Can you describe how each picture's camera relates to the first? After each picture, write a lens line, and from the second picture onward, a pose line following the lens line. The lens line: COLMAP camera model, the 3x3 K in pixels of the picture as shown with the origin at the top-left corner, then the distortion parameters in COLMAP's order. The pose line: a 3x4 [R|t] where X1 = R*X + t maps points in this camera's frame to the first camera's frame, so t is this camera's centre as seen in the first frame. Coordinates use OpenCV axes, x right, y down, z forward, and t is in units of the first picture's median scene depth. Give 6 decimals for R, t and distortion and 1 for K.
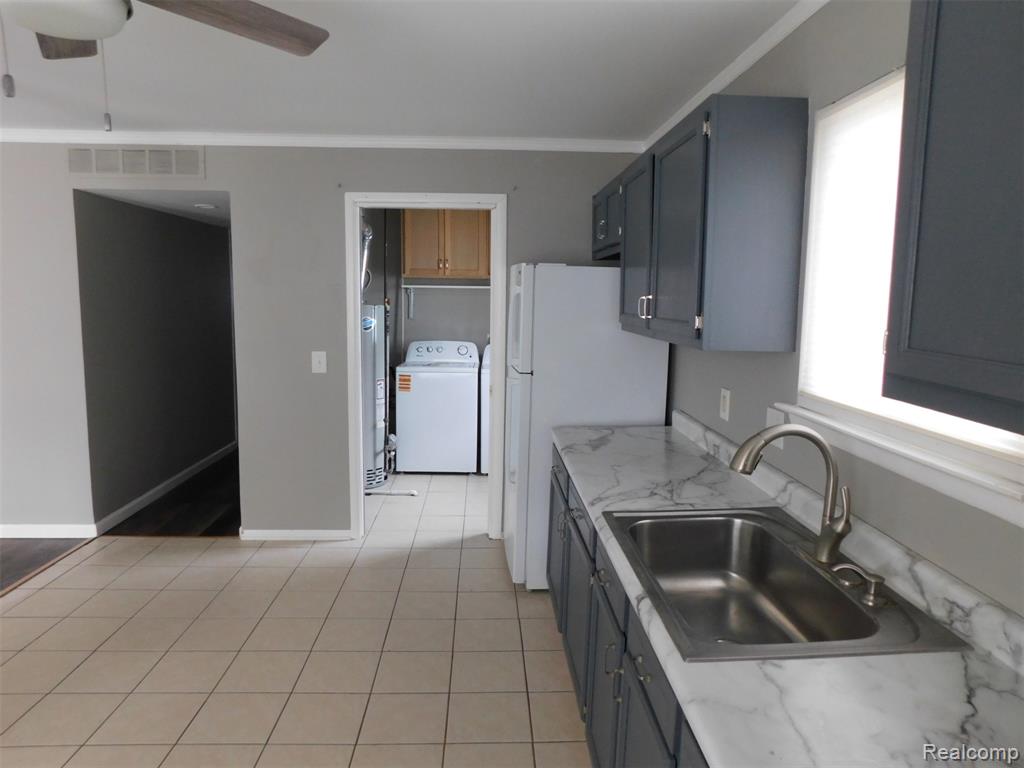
lens RADIAL K [[682.0, 0, 506.9], [0, 682.0, 382.6], [0, 0, 1]] dist [-0.053384, 0.051514]
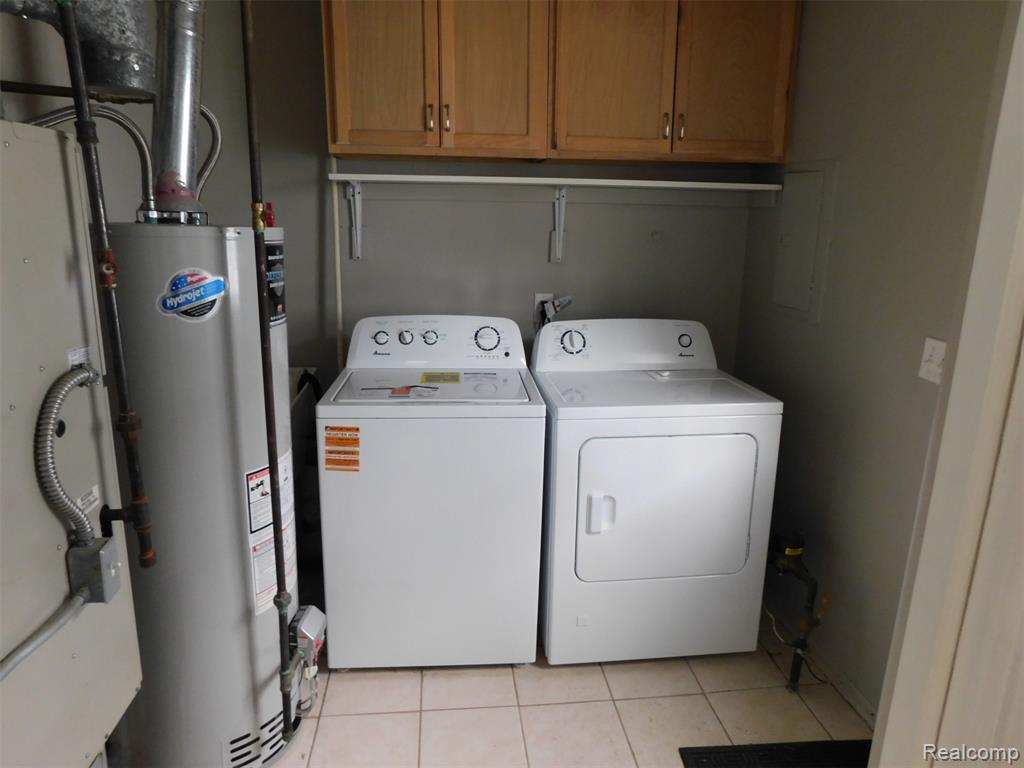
lens RADIAL K [[682.0, 0, 506.9], [0, 682.0, 382.6], [0, 0, 1]] dist [-0.053384, 0.051514]
pose [[0.998556, -0.014277, 0.051785, -0.080020], [0.008284, 0.993428, 0.114158, -0.072205], [-0.053075, -0.113564, 0.992112, 0.632325]]
